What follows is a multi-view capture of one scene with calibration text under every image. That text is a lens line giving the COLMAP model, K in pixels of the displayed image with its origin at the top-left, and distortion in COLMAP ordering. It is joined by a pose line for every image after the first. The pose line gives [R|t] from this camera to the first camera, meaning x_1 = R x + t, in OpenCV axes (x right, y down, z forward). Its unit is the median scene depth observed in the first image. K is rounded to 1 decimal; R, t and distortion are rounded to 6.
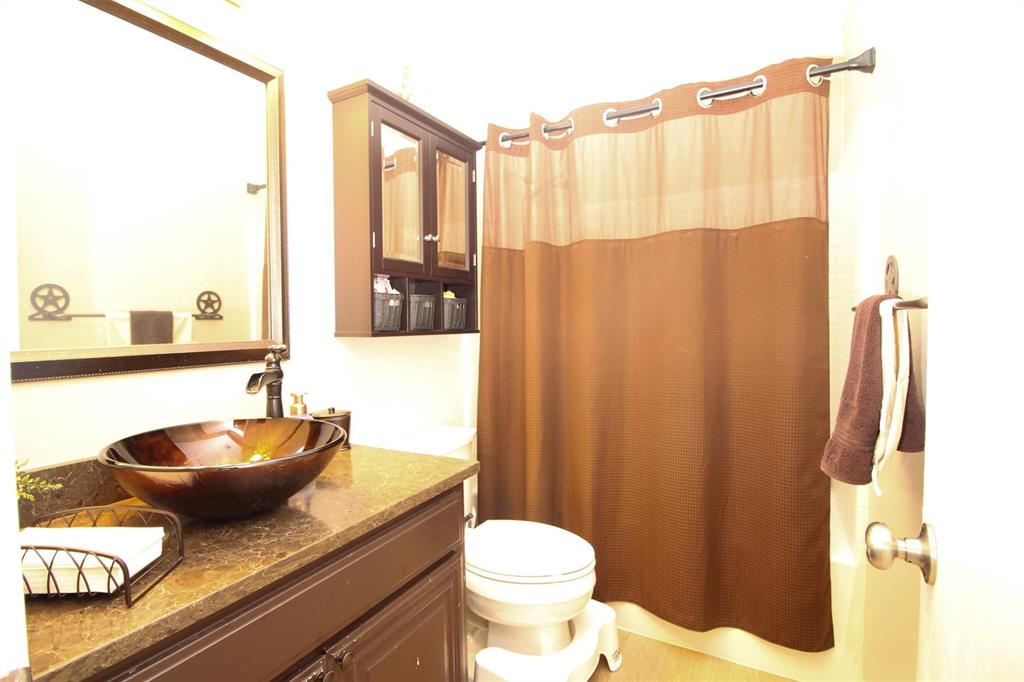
lens RADIAL K [[481.7, 0, 511.0], [0, 481.7, 334.6], [0, 0, 1]] dist [-0.013788, -0.003250]
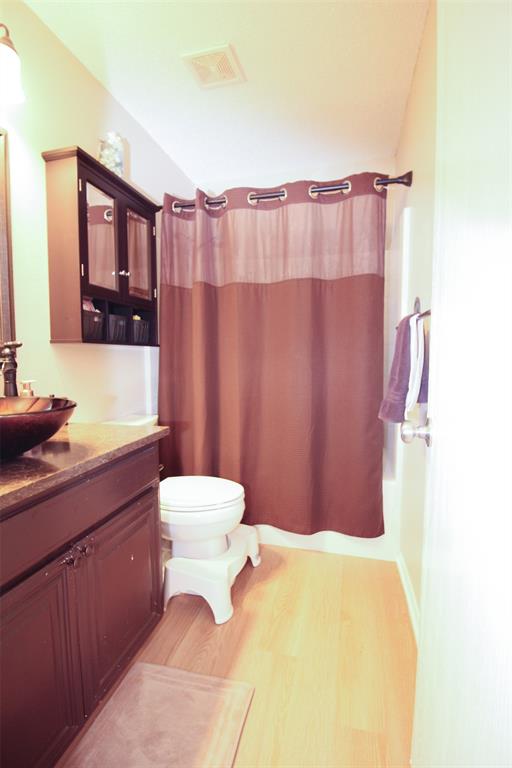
lens RADIAL K [[361.3, 0, 256.0], [0, 361.3, 384.2], [0, 0, 1]] dist [-0.013788, -0.003250]
pose [[0.968873, -0.009004, 0.247394, -0.065977], [-0.001797, 0.999056, 0.043398, 0.073006], [-0.247551, -0.042492, 0.967943, -0.094595]]
